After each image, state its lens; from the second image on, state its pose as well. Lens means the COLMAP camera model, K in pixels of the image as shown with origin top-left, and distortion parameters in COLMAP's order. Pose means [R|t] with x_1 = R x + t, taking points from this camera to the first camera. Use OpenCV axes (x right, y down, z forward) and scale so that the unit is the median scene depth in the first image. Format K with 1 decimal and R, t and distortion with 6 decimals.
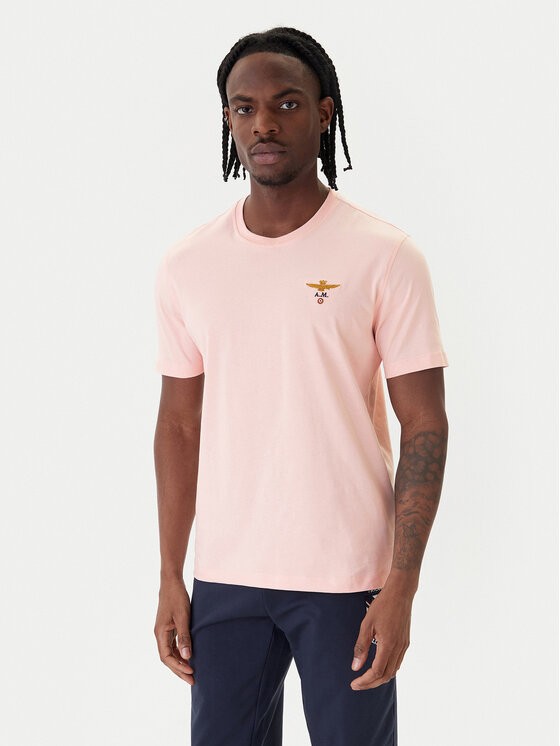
lens RADIAL K [[1062.9, 0, 280.0], [0, 1062.9, 373.0], [0, 0, 1]] dist [-0.006441, -0.038543]
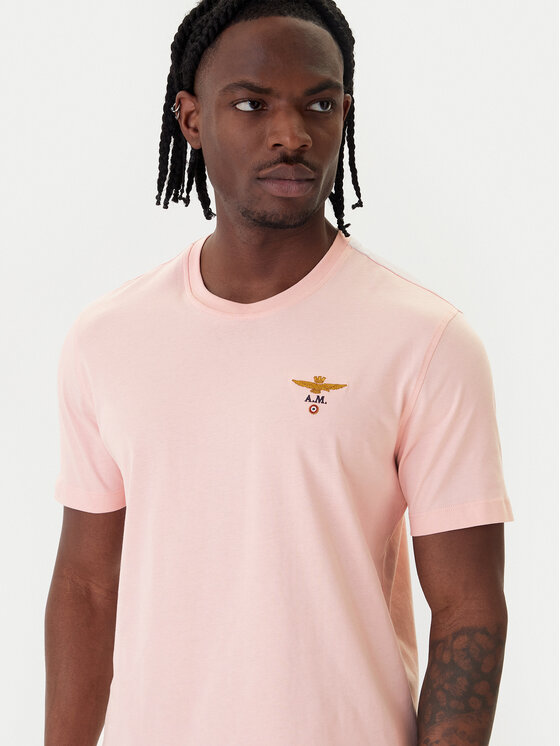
lens RADIAL K [[1312.8, 0, 280.0], [0, 1312.8, 373.0], [0, 0, 1]] dist [-0.023313, 0.218263]
pose [[0.998371, 0.055513, -0.013151, 0.026761], [-0.056119, 0.997105, -0.051308, -0.047279], [0.010265, 0.051963, 0.998596, 0.222321]]
